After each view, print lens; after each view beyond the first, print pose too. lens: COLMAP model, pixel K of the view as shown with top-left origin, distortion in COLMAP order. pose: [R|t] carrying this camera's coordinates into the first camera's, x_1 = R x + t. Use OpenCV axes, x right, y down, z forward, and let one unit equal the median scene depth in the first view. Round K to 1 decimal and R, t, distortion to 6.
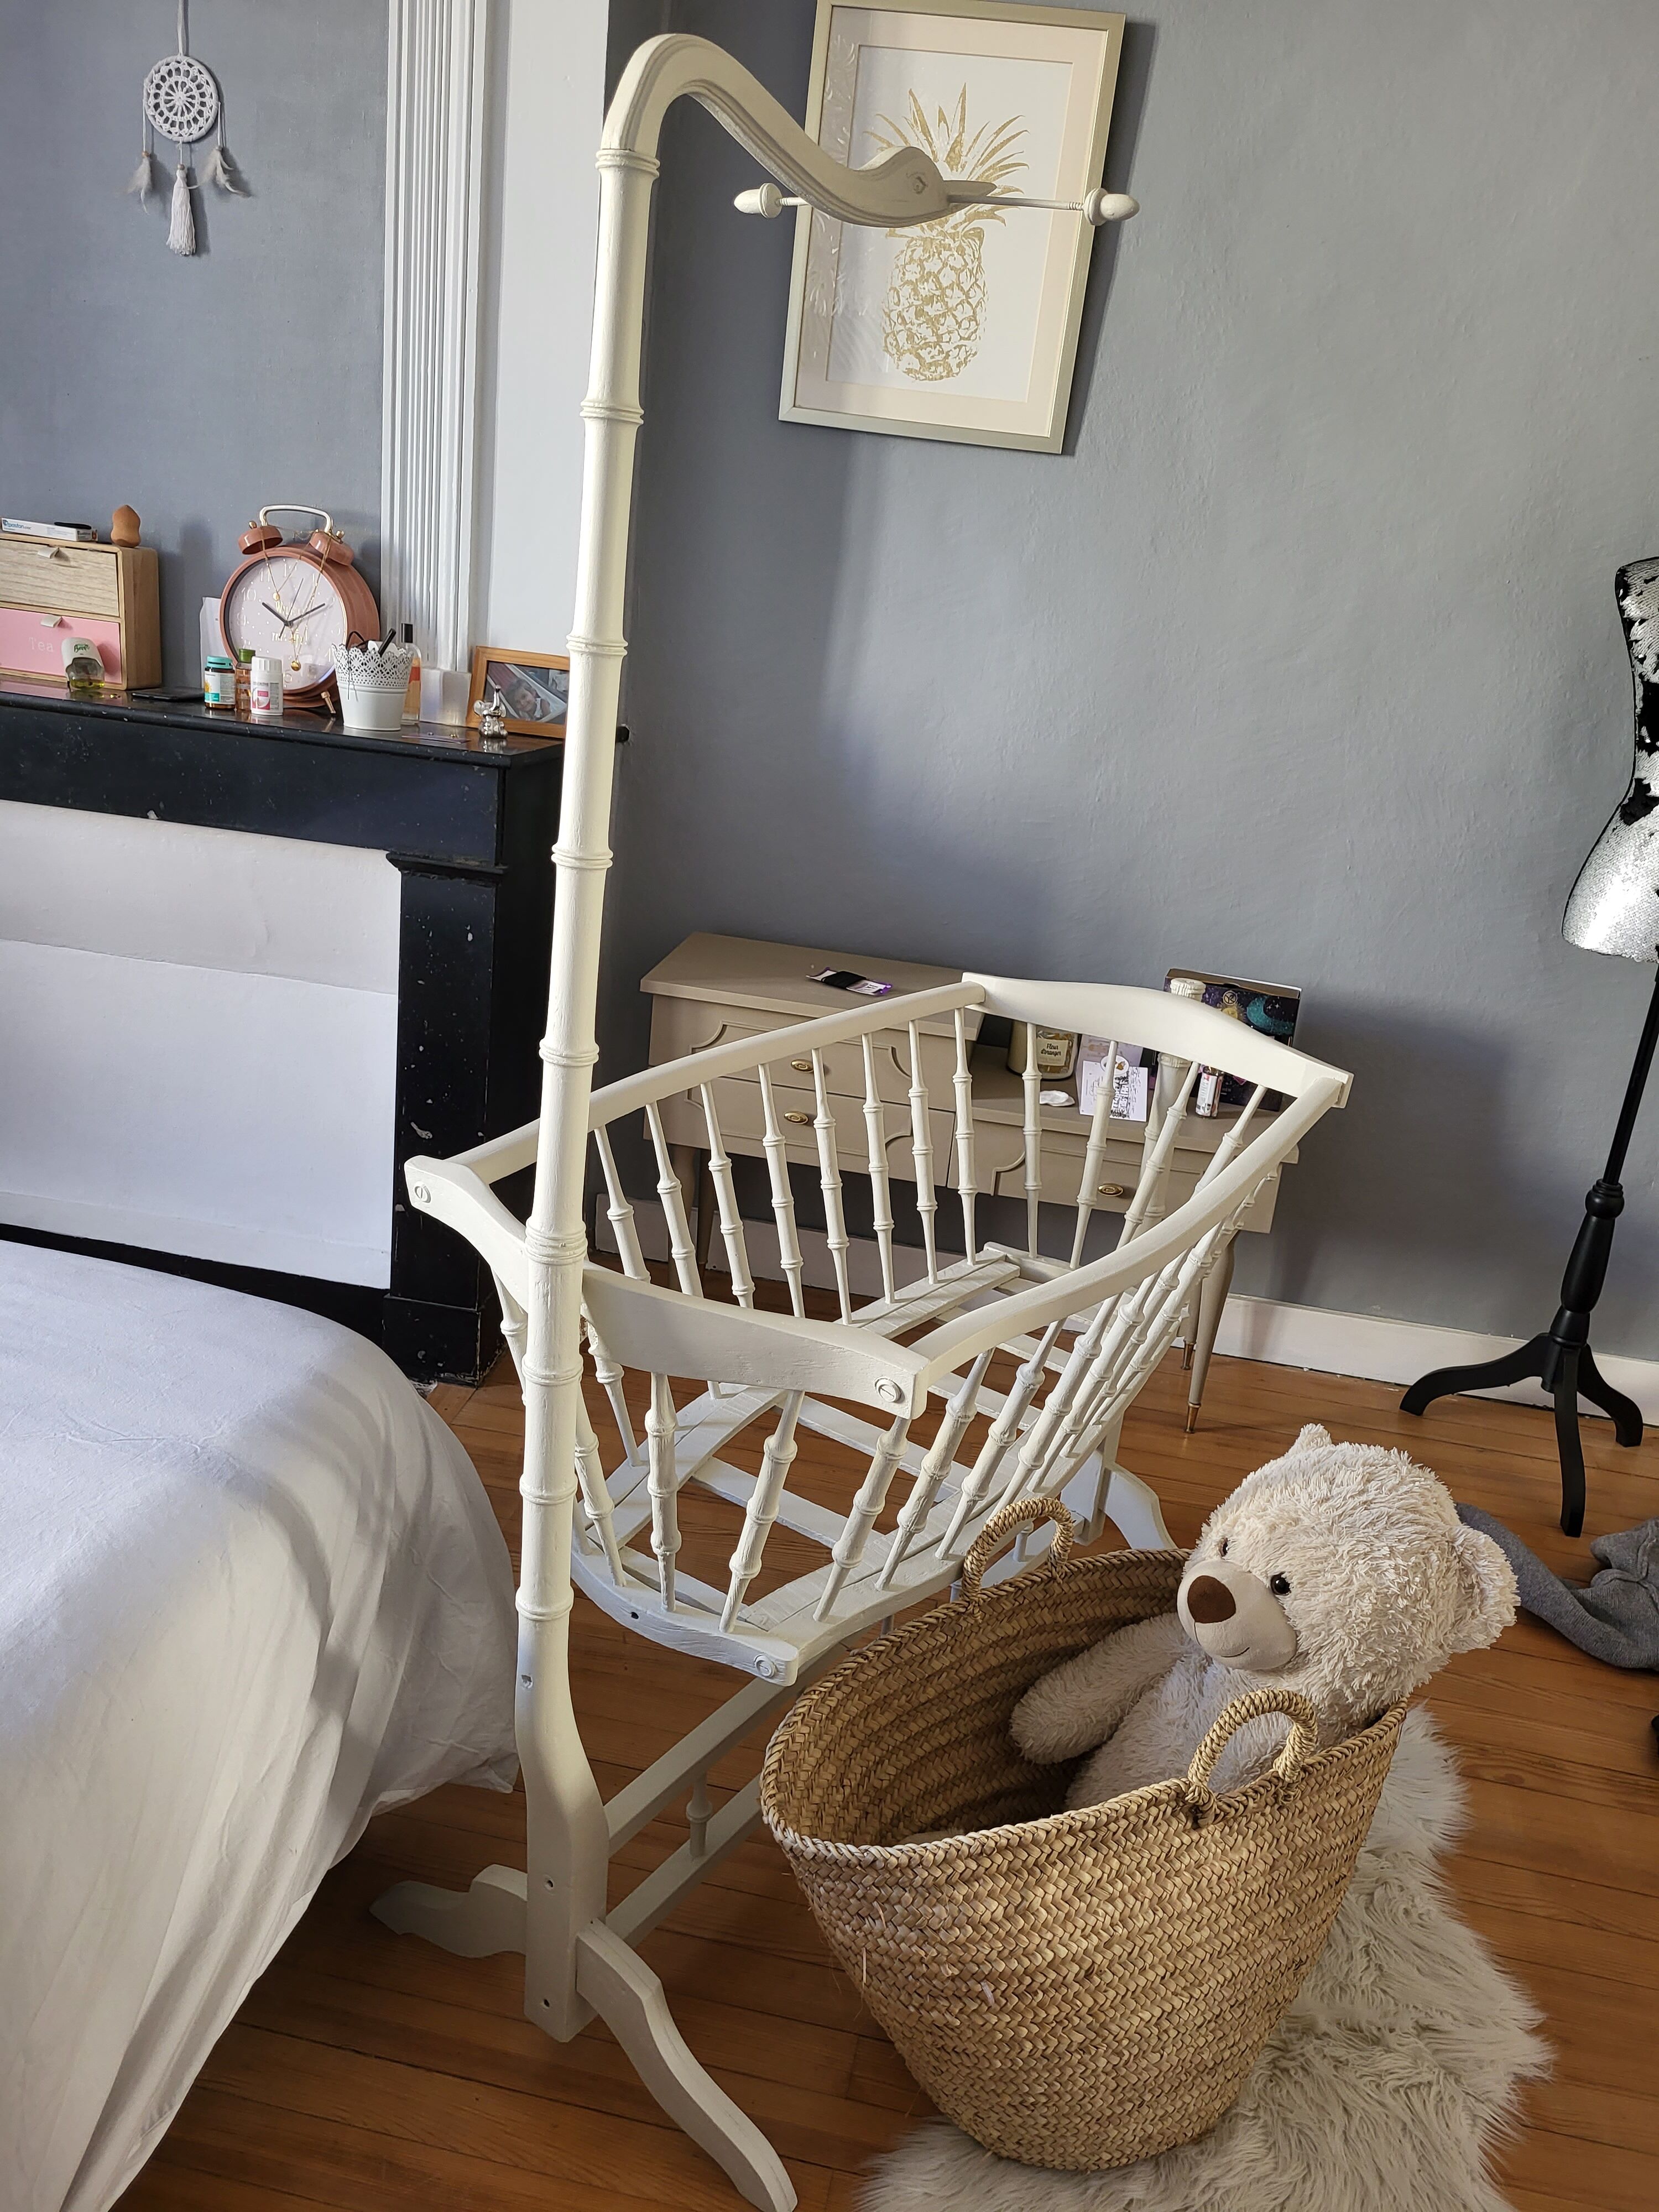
lens RADIAL K [[1759.4, 0, 839.4], [0, 1759.4, 963.8], [0, 0, 1]] dist [0.069608, -0.053794]
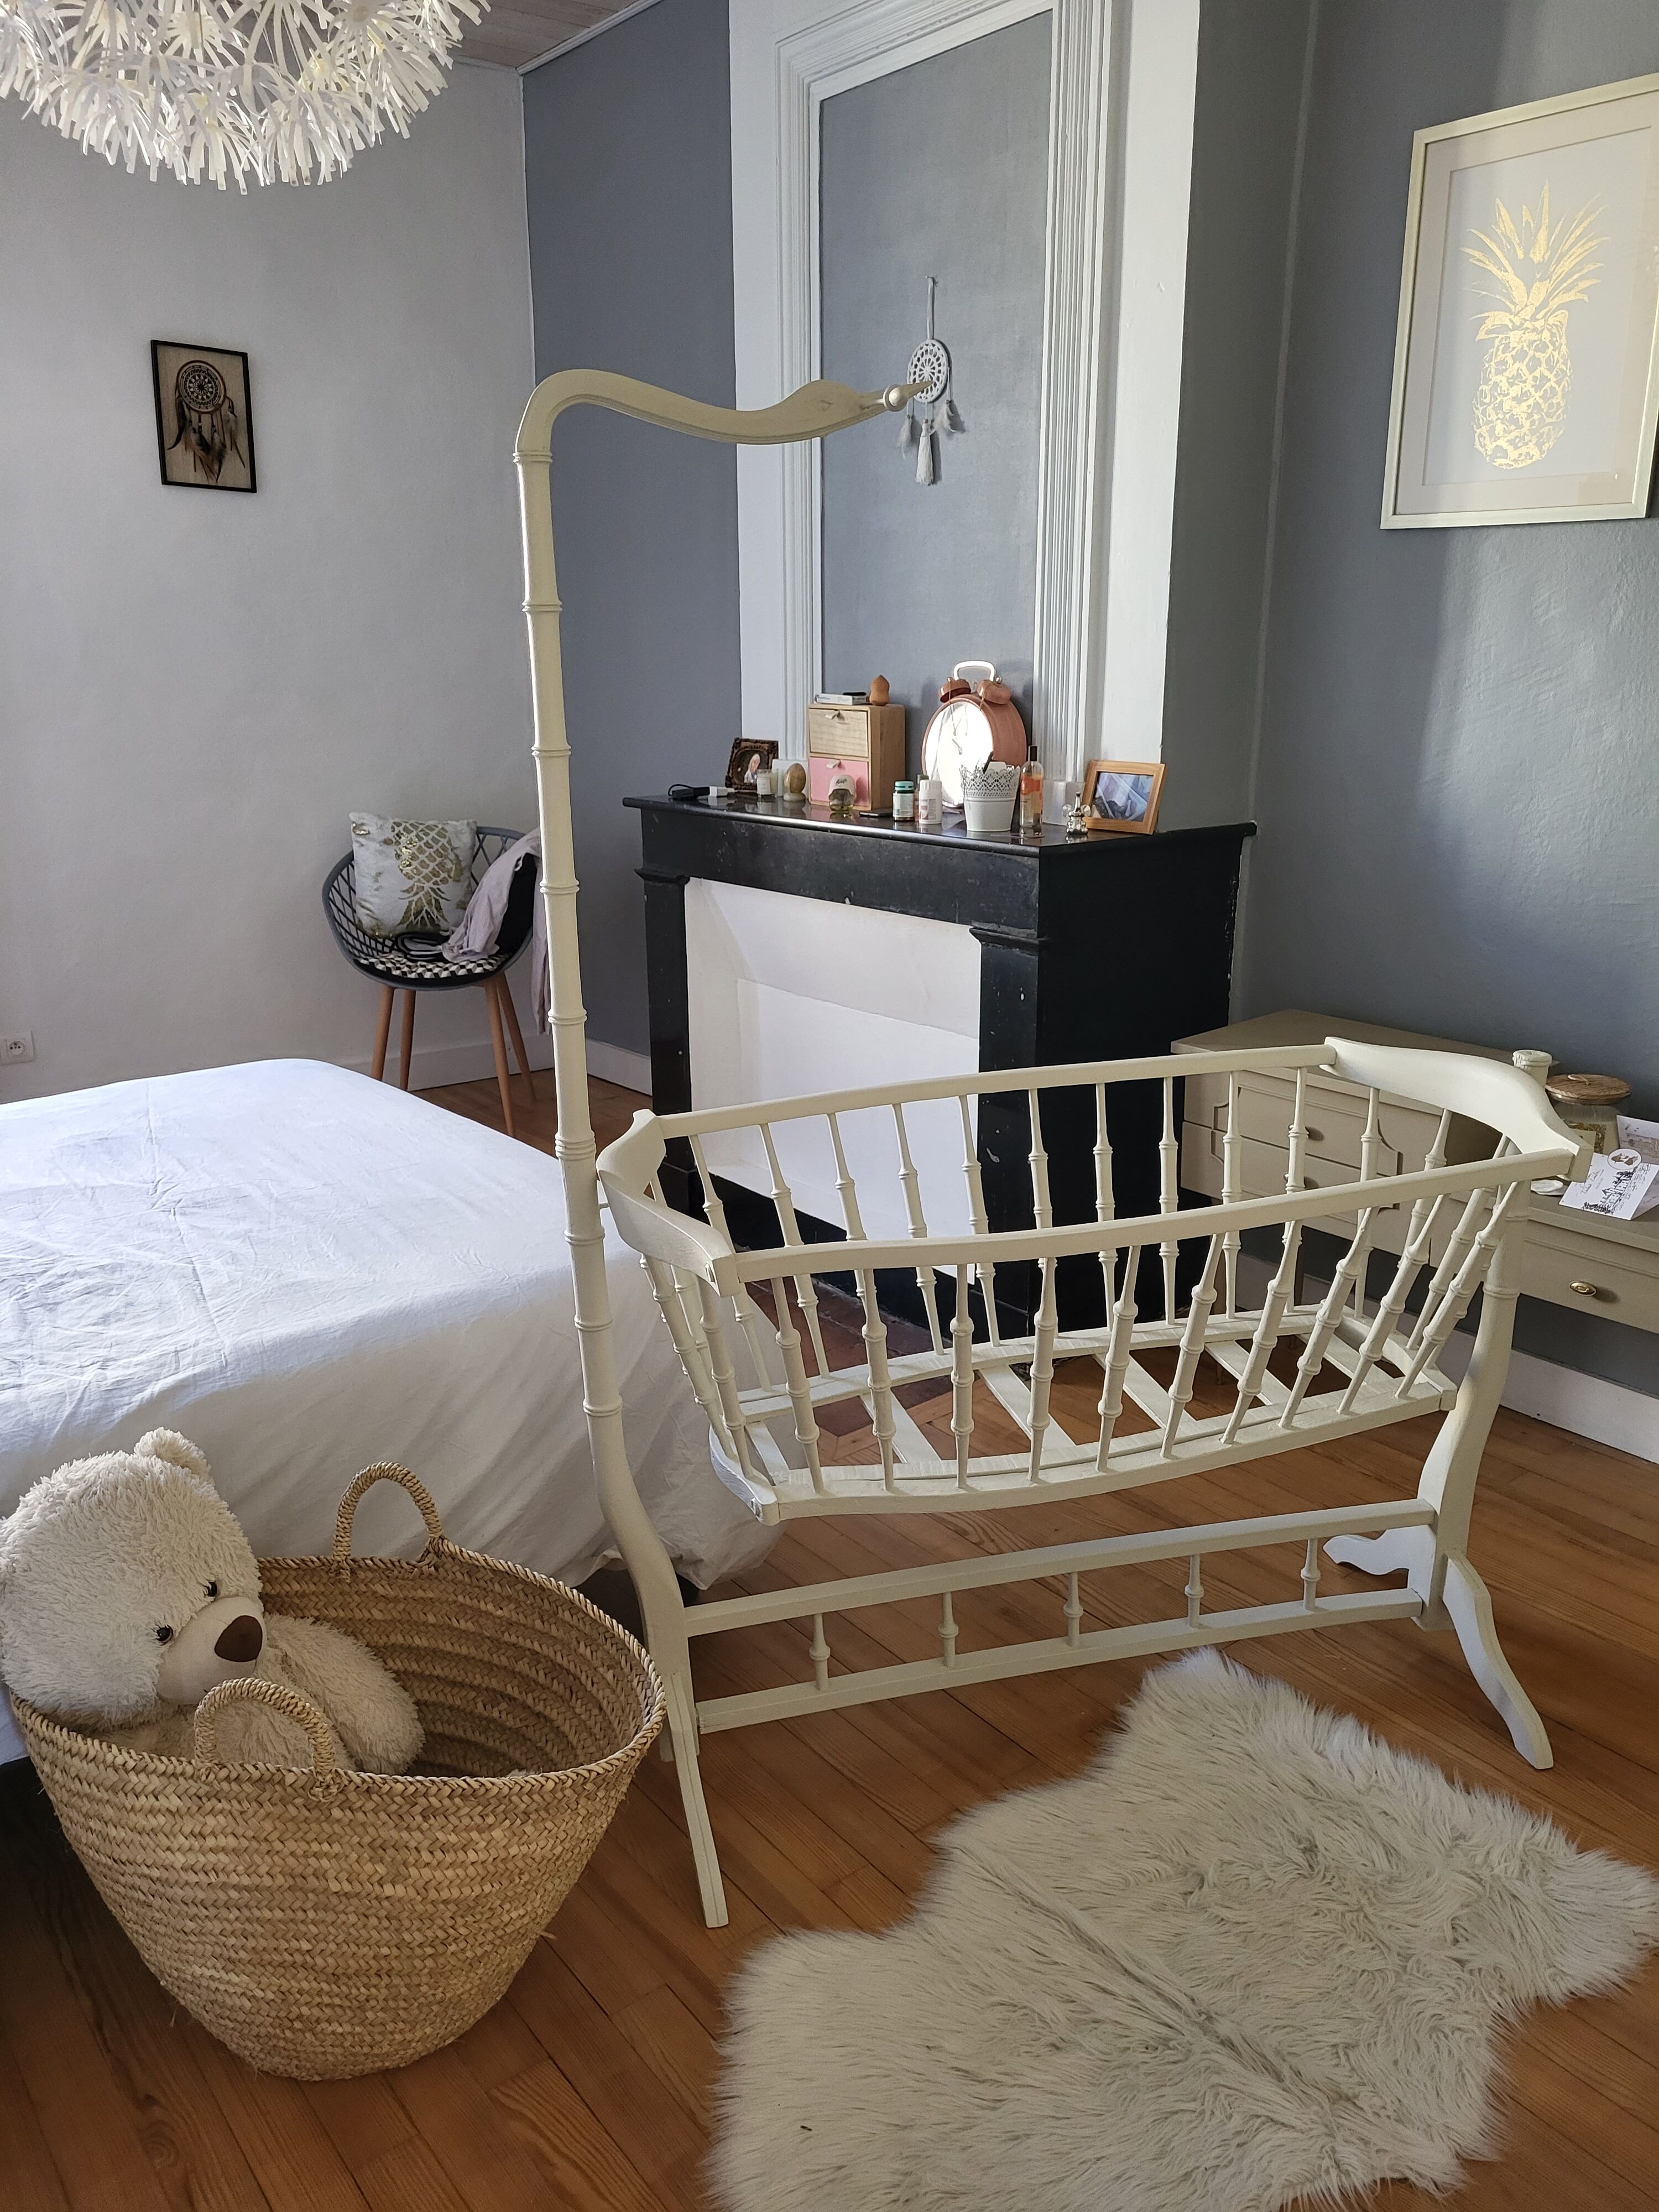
lens RADIAL K [[1759.4, 0, 839.4], [0, 1759.4, 963.8], [0, 0, 1]] dist [0.069608, -0.053794]
pose [[0.729810, 0.013801, -0.683511, 0.493747], [-0.068577, 0.996231, -0.053107, 0.032896], [0.680202, 0.085631, 0.728006, 0.028939]]
